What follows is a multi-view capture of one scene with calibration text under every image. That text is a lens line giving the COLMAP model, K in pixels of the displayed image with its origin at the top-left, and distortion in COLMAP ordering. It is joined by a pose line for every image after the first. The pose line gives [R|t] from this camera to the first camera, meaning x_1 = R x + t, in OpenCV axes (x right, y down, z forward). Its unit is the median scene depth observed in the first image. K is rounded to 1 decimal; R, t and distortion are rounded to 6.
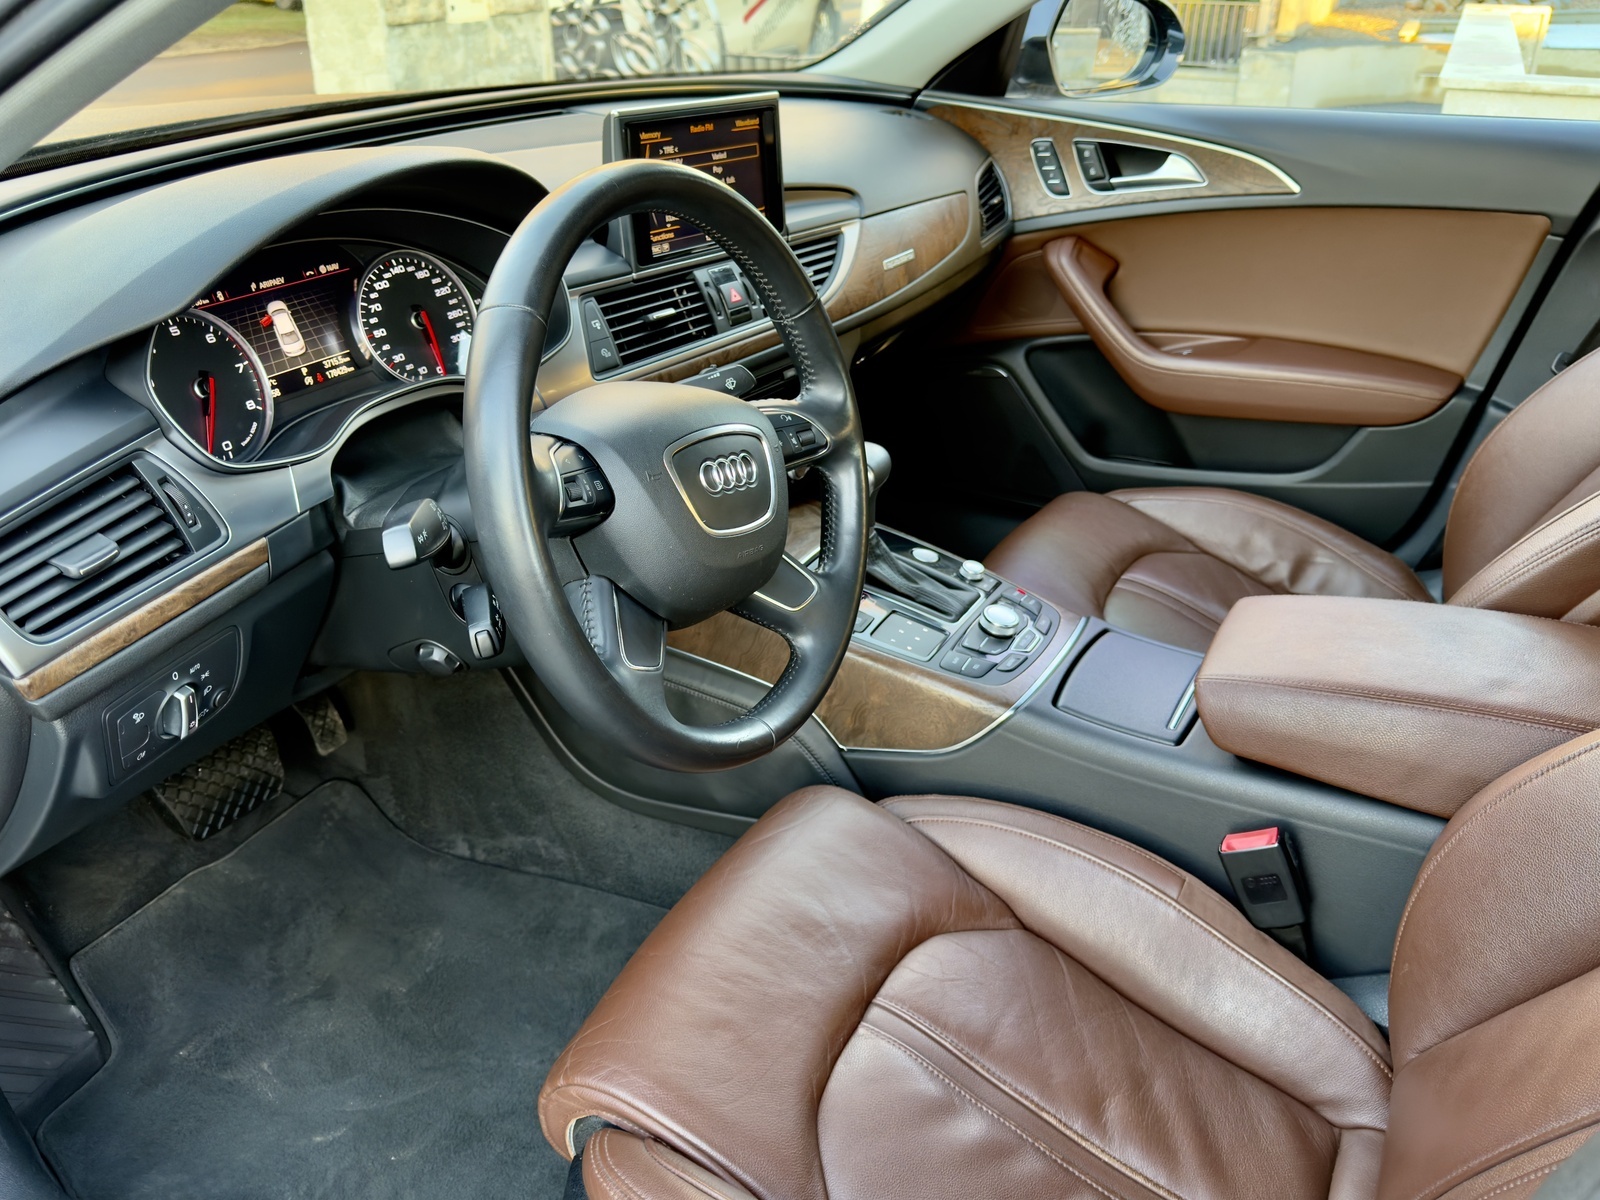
lens RADIAL K [[1308.4, 0, 800.0], [0, 1308.4, 600.0], [0, 0, 1]] dist [0.122254, -0.251051]
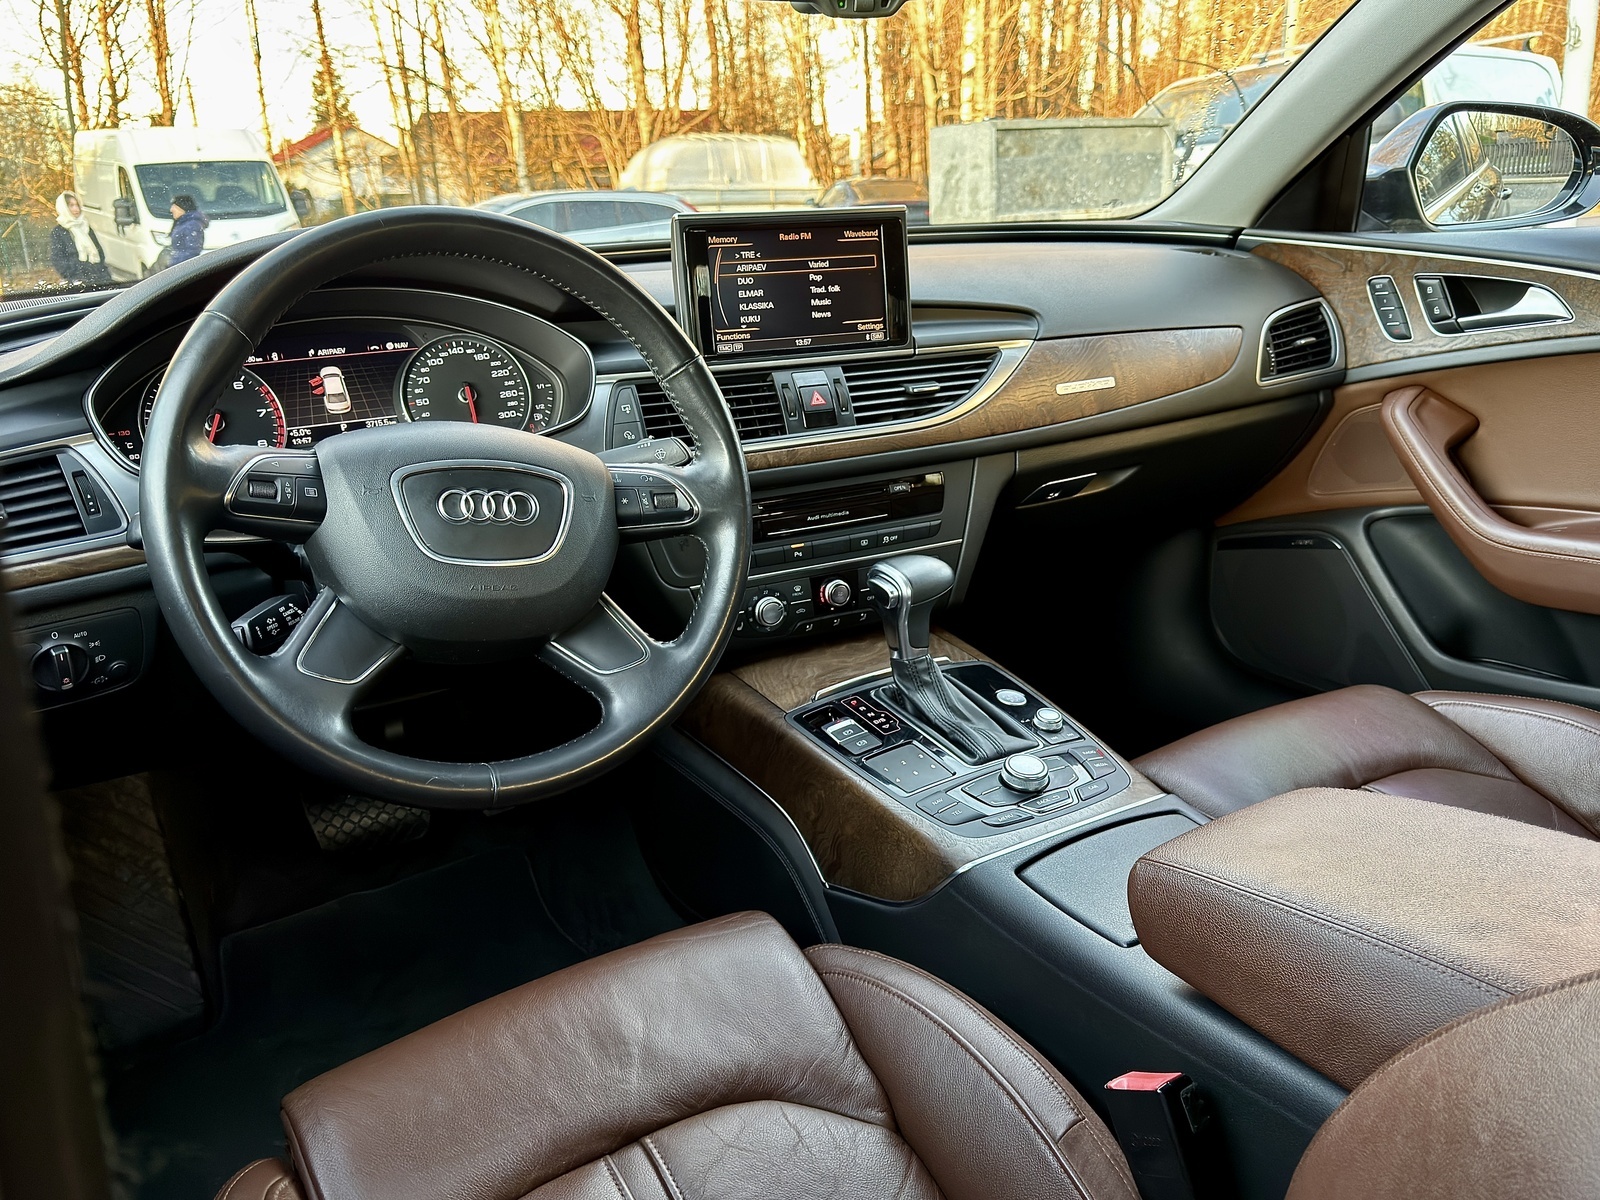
lens RADIAL K [[1306.4, 0, 800.0], [0, 1306.4, 600.0], [0, 0, 1]] dist [0.104102, -0.143331]
pose [[0.864719, 0.096305, -0.492937, 0.428706], [-0.174408, 0.977948, -0.114887, 0.028864], [0.471003, 0.185317, 0.862446, 0.176040]]
